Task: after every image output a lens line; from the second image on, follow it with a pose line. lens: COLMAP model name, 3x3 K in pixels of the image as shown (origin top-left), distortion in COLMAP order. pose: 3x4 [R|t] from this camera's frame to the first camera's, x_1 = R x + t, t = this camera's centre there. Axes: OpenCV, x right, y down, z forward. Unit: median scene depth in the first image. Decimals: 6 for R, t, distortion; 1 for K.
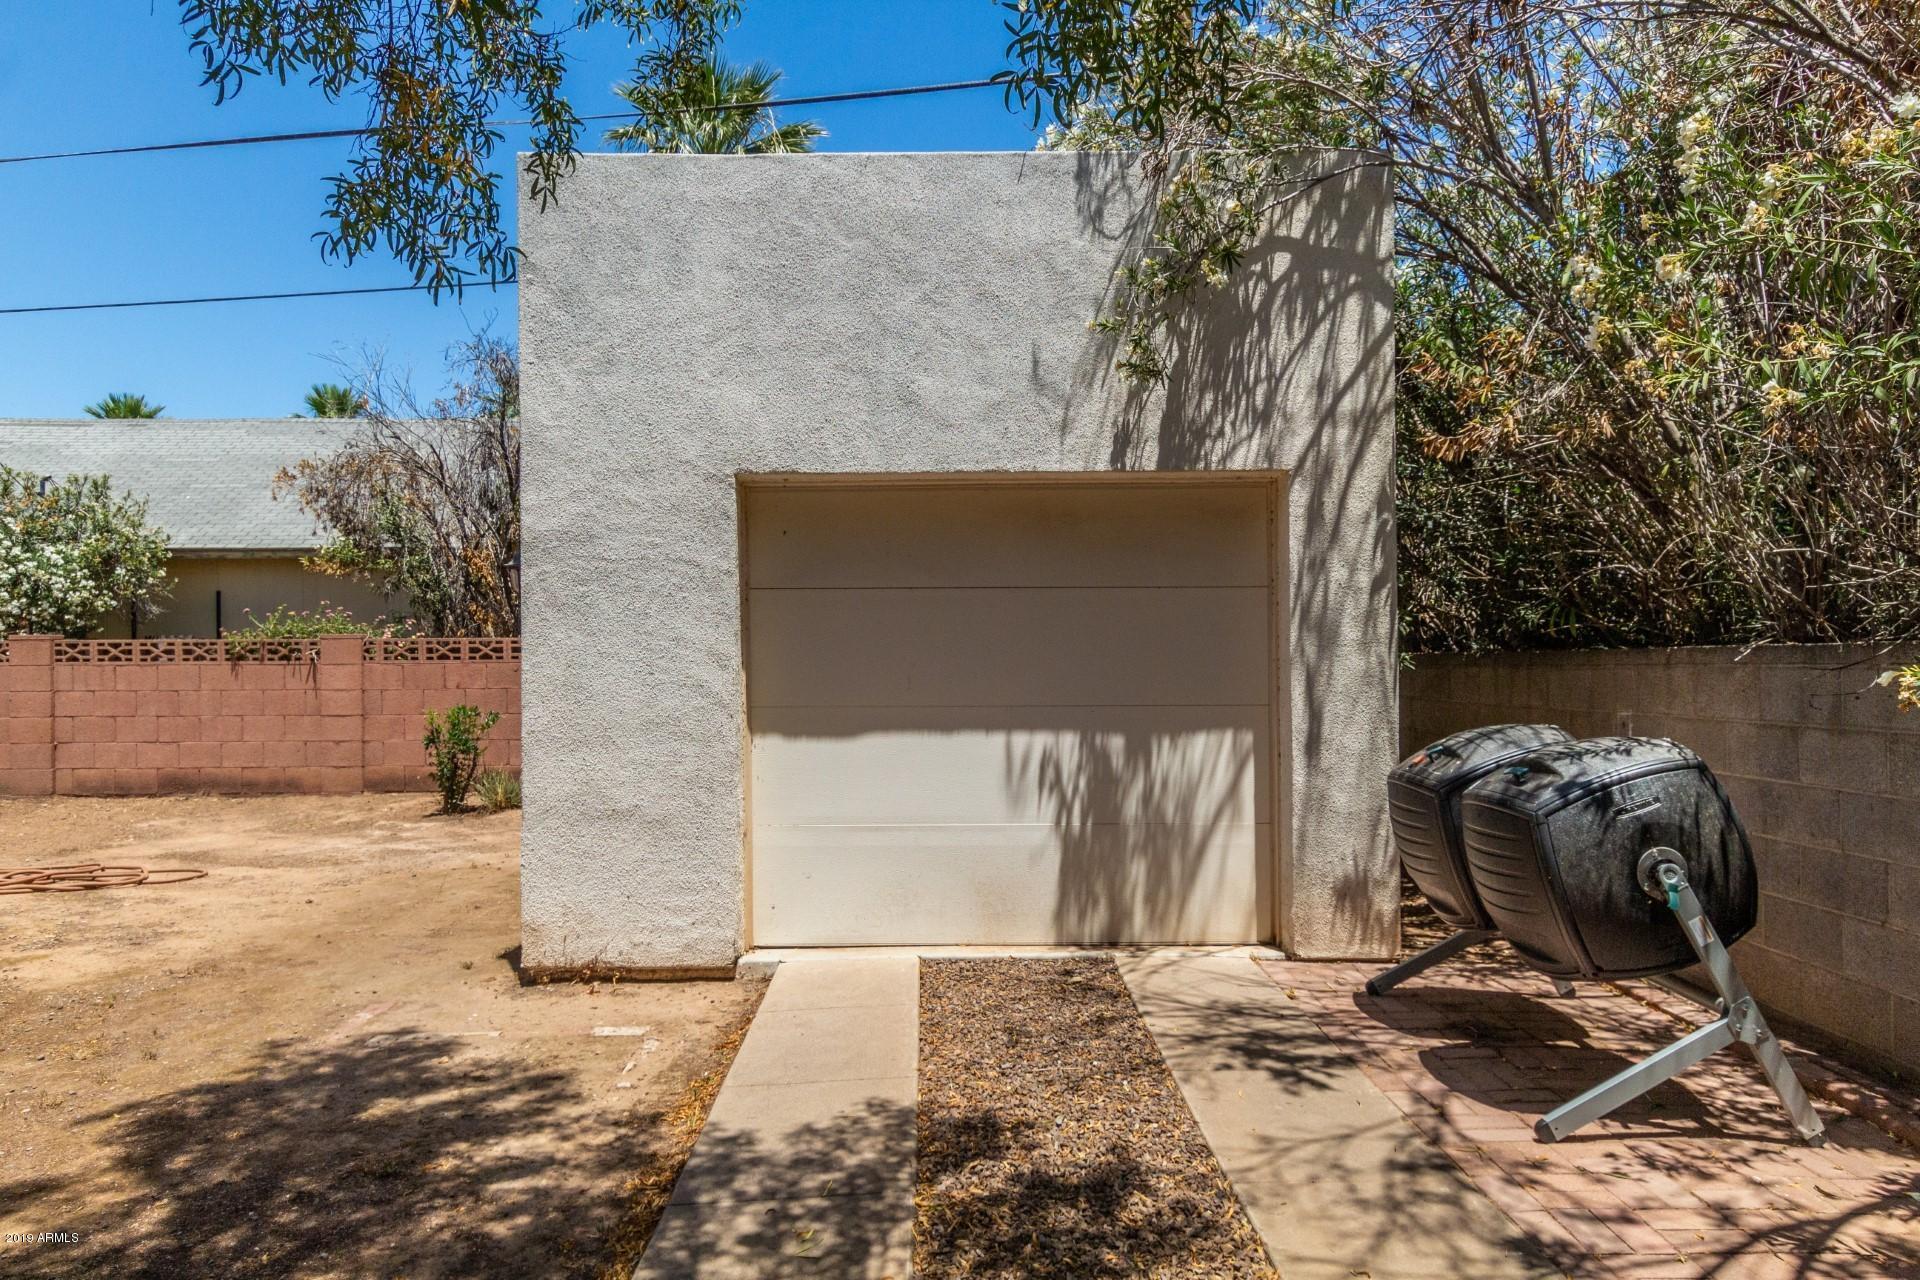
lens RADIAL K [[1259.2, 0, 964.6], [0, 1259.2, 653.2], [0, 0, 1]] dist [0.014987, -0.002979]
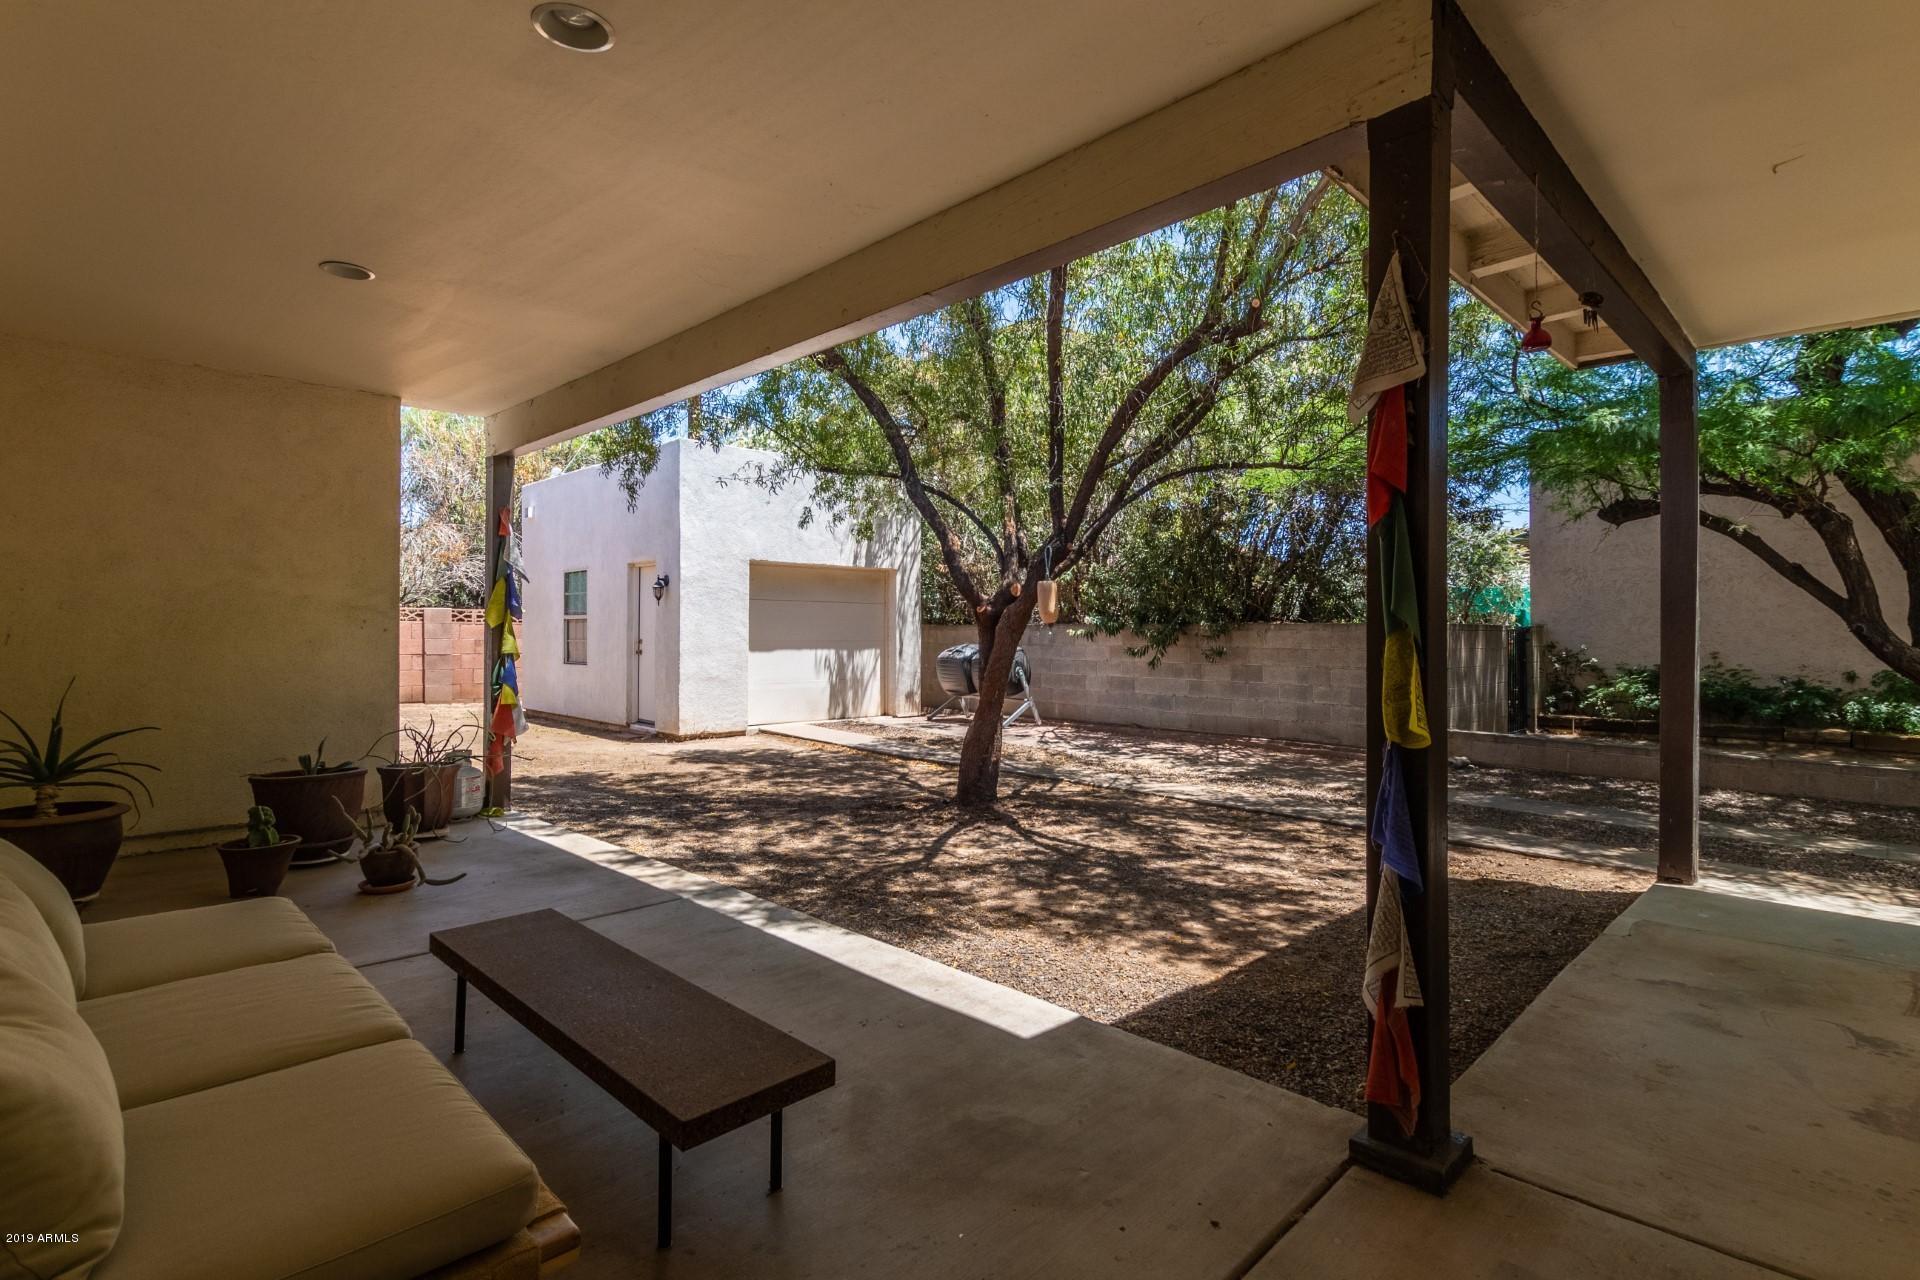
lens RADIAL K [[917.3, 0, 970.4], [0, 917.3, 632.2], [0, 0, 1]] dist [0.011600, -0.001572]
pose [[0.711782, 0.009031, 0.702343, -1.296828], [-0.014637, 0.999891, 0.001976, 0.011703], [-0.702248, -0.011686, 0.711836, -0.856331]]
